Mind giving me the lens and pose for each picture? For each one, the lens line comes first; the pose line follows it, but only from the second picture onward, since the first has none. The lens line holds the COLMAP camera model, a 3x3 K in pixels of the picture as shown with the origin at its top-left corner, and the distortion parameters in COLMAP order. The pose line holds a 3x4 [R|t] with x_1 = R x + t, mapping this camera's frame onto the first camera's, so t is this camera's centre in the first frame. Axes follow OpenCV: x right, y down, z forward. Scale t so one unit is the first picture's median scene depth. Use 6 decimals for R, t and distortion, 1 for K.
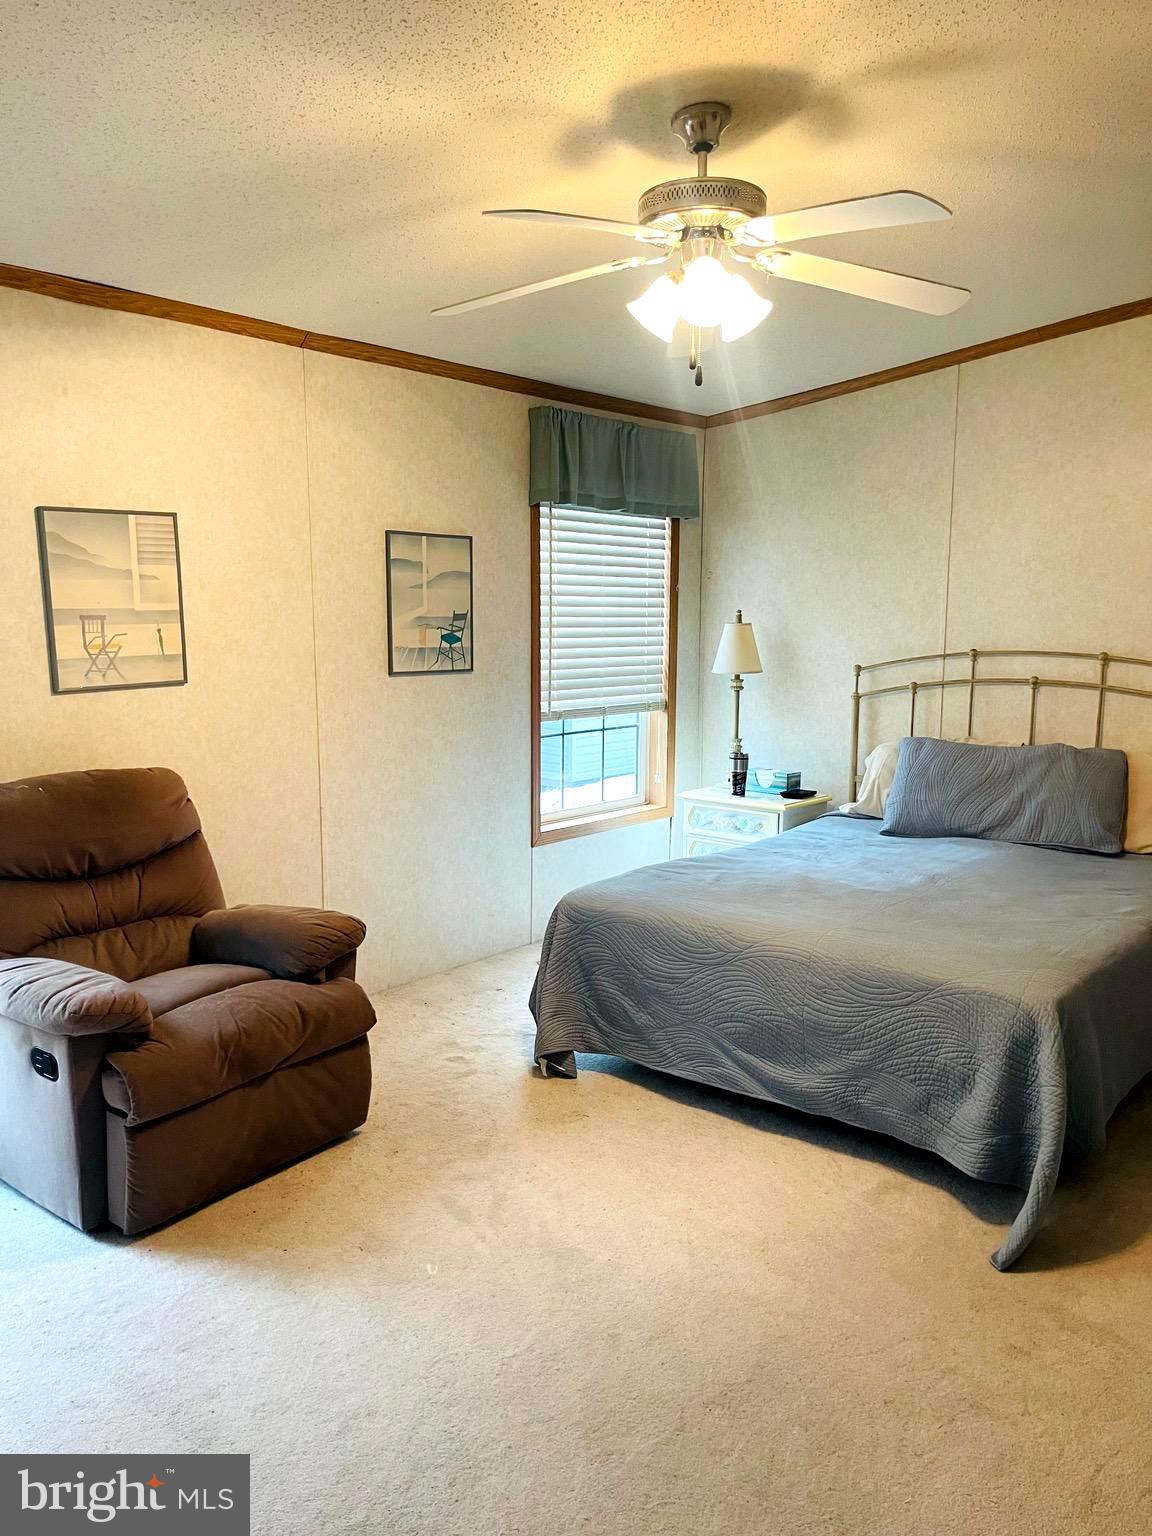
lens RADIAL K [[1111.8, 0, 576.0], [0, 1111.8, 768.0], [0, 0, 1]] dist [0.024306, -0.001854]
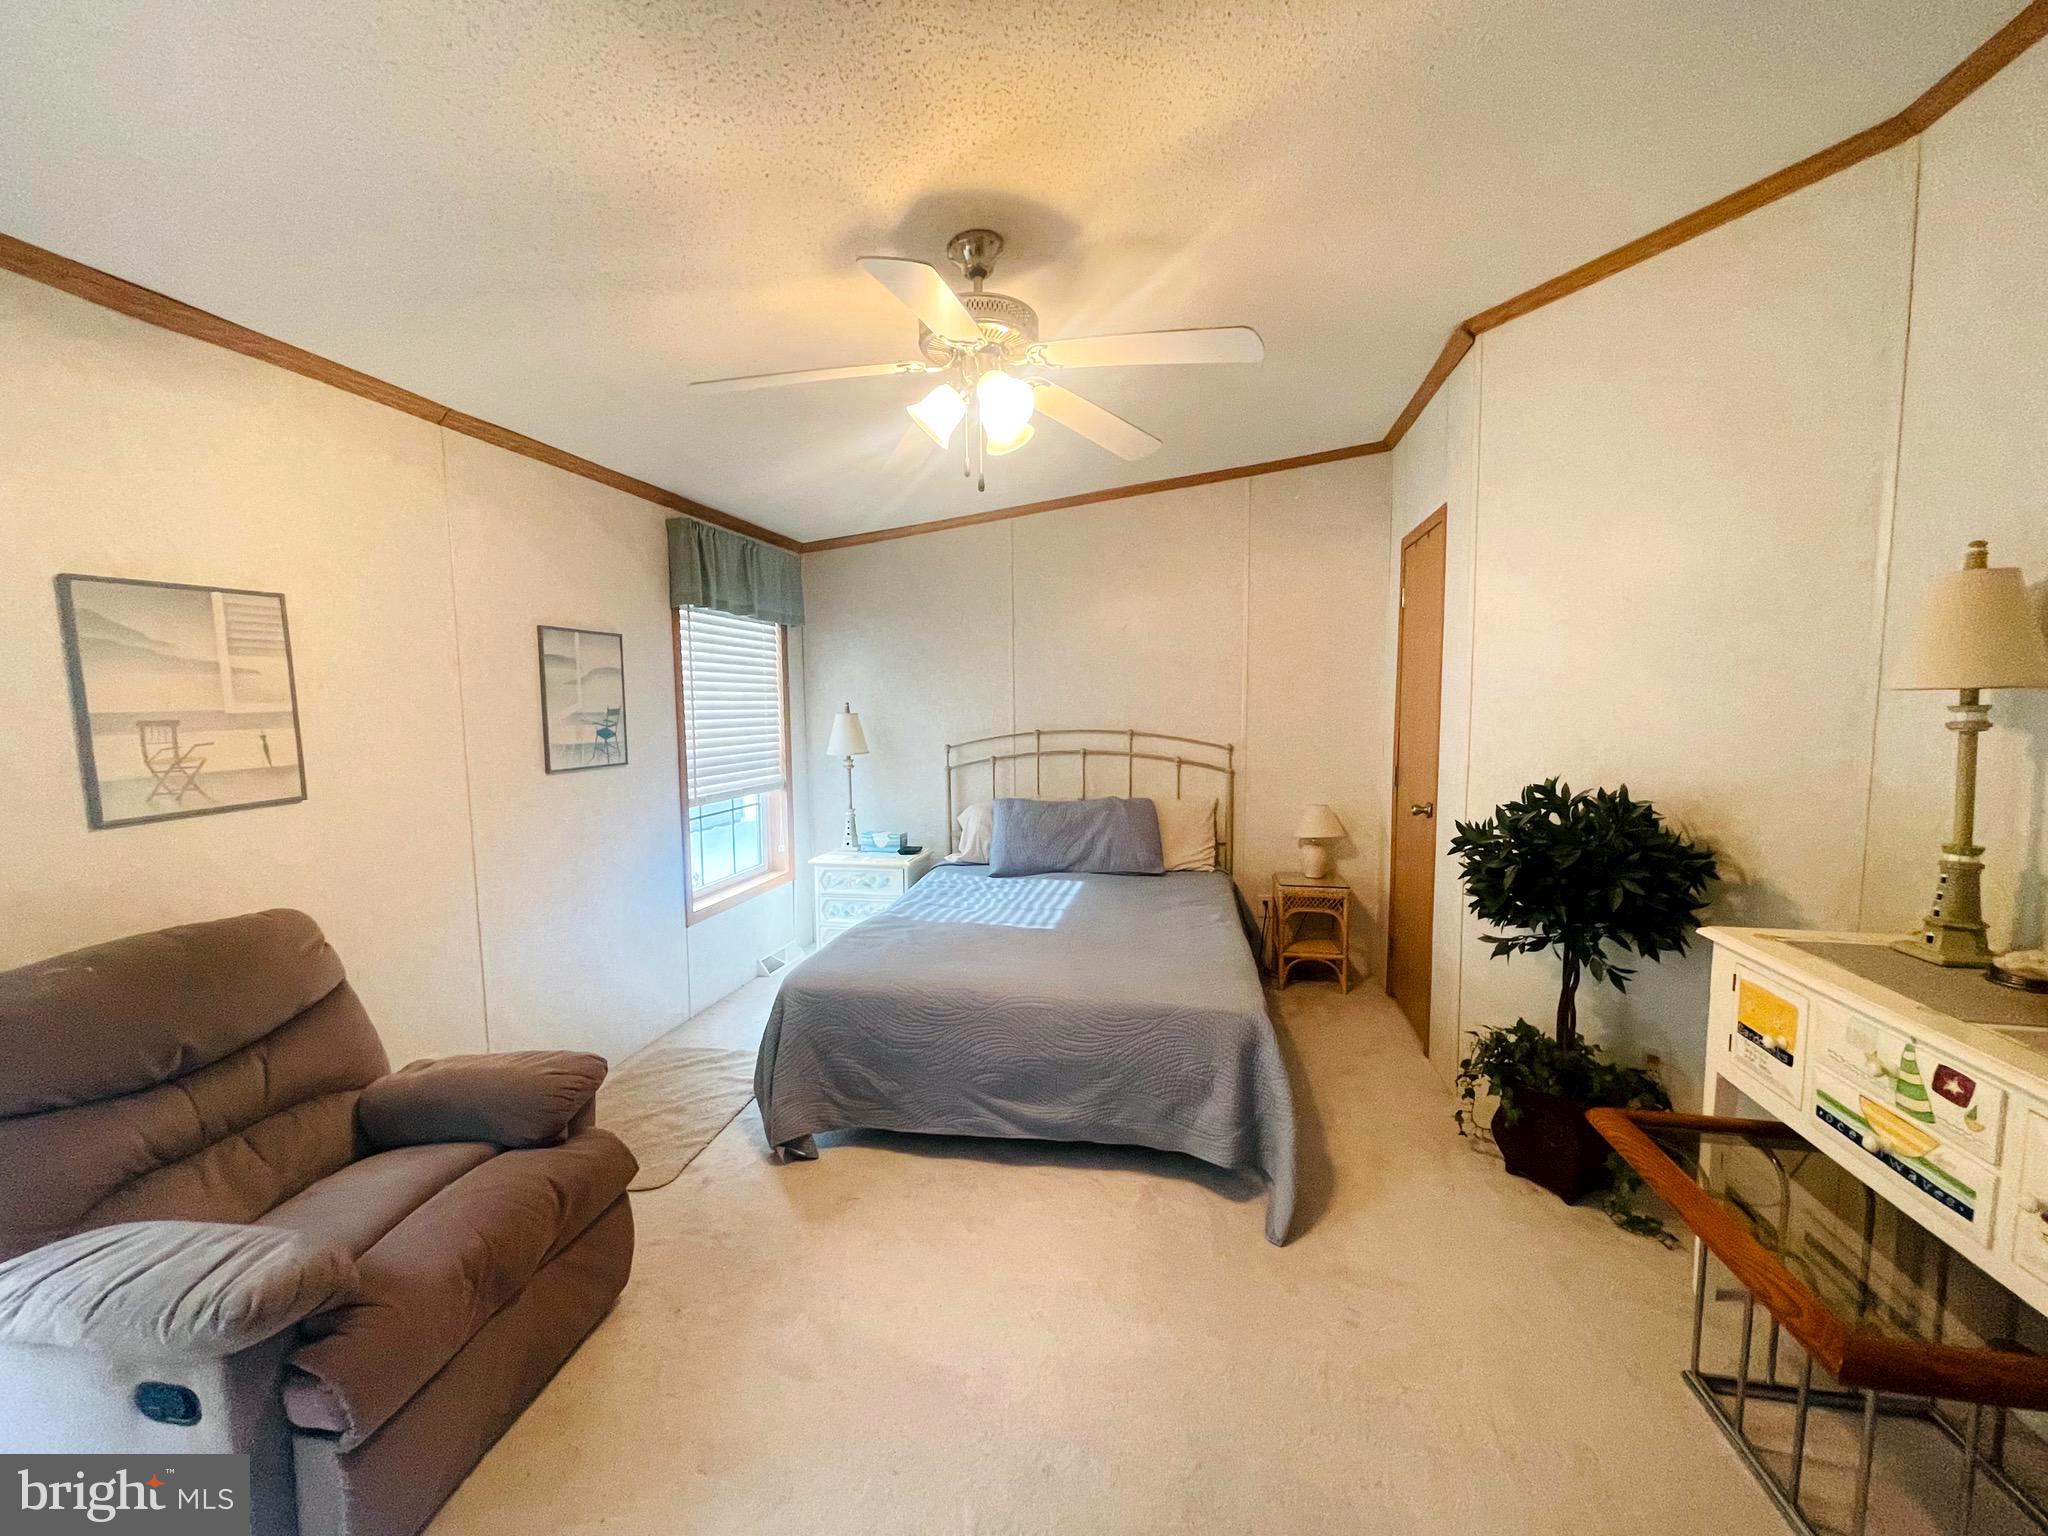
lens RADIAL K [[812.7, 0, 1024.0], [0, 812.7, 768.0], [0, 0, 1]] dist [-0.000015, -0.000406]
pose [[0.876233, -0.051337, 0.479145, -0.177981], [0.079197, 0.996130, -0.038104, -0.036001], [-0.475335, 0.071335, 0.876908, 0.232204]]
